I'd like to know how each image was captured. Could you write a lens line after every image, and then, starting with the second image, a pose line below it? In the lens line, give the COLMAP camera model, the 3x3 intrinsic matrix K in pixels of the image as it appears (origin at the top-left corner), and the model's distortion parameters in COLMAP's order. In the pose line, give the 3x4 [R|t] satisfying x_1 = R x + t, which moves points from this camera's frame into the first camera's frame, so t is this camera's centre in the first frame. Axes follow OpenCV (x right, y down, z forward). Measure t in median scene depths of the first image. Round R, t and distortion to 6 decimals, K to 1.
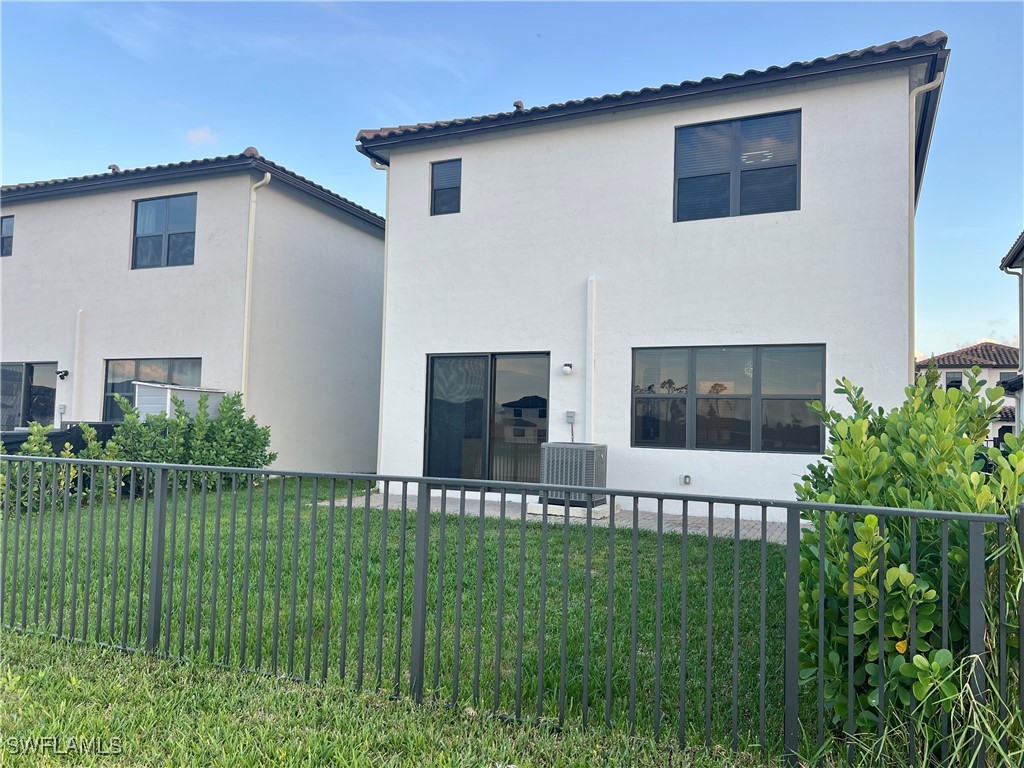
lens RADIAL K [[841.0, 0, 511.5], [0, 841.0, 382.3], [0, 0, 1]] dist [0.083167, 0.001133]
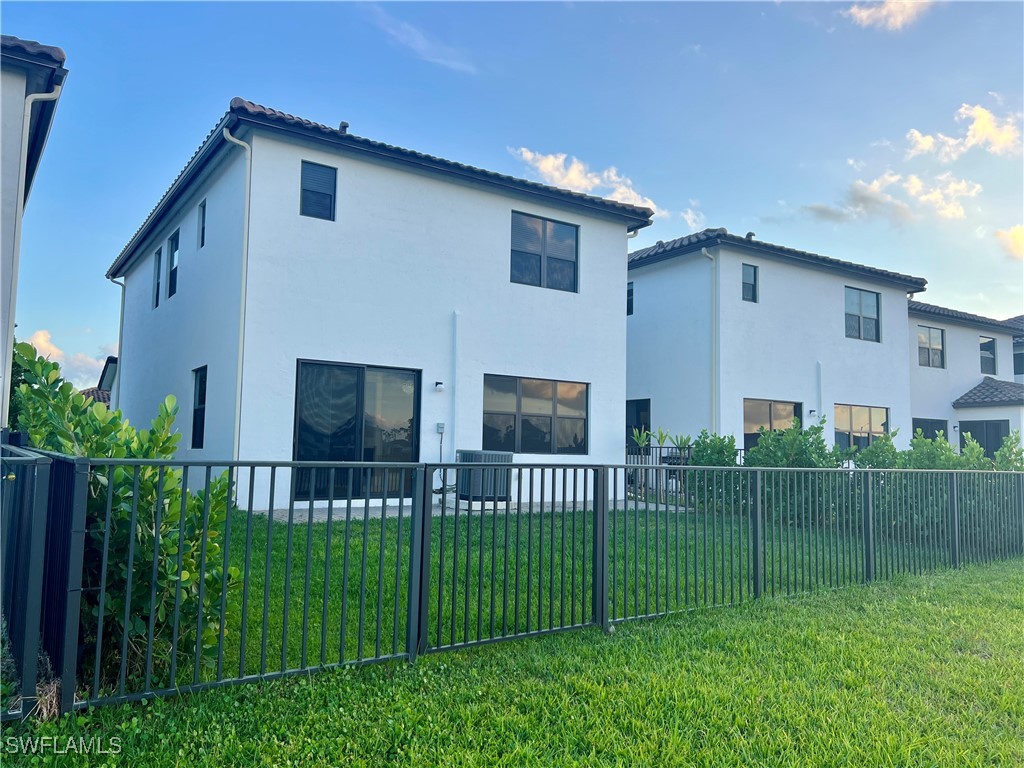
lens RADIAL K [[786.9, 0, 510.9], [0, 786.9, 402.1], [0, 0, 1]] dist [0.006755, -0.006689]
pose [[0.469924, 0.034148, 0.882046, -0.833562], [-0.059560, 0.998201, -0.006914, 0.007069], [-0.880695, -0.049286, 0.471113, 0.390887]]
